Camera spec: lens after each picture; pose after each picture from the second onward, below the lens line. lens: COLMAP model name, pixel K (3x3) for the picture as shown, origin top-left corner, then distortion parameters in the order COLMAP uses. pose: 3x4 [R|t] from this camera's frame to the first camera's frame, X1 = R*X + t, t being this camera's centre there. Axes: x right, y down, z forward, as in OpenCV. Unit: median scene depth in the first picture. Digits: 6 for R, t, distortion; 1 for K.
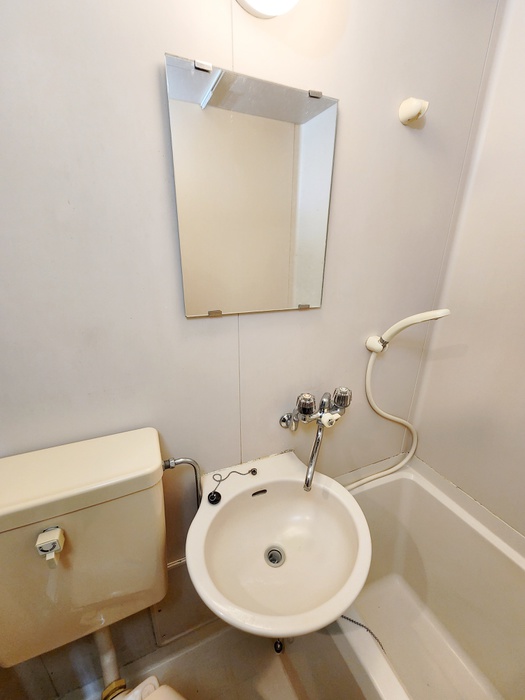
lens RADIAL K [[285.8, 0, 263.8], [0, 285.8, 351.4], [0, 0, 1]] dist [0.001676, 0.000556]
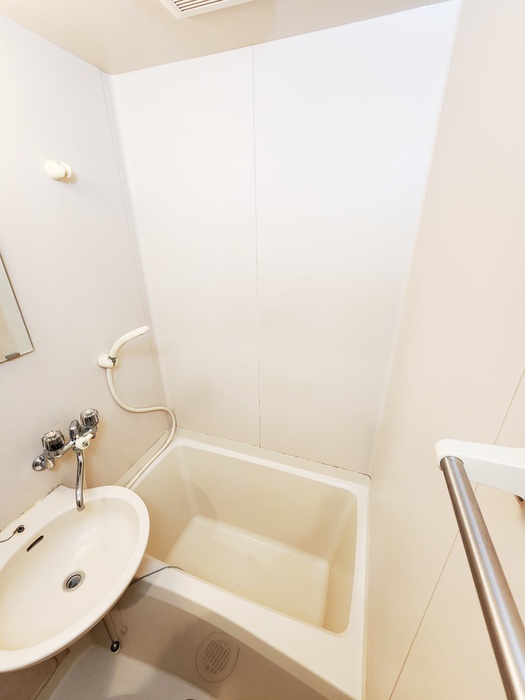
lens RADIAL K [[285.8, 0, 262.6], [0, 285.8, 353.2], [0, 0, 1]] dist [0.001676, 0.000556]
pose [[0.686962, -0.308521, 0.657949, 0.077739], [0.263216, 0.949562, 0.170439, -0.097353], [-0.677348, 0.056098, 0.733521, -0.312053]]
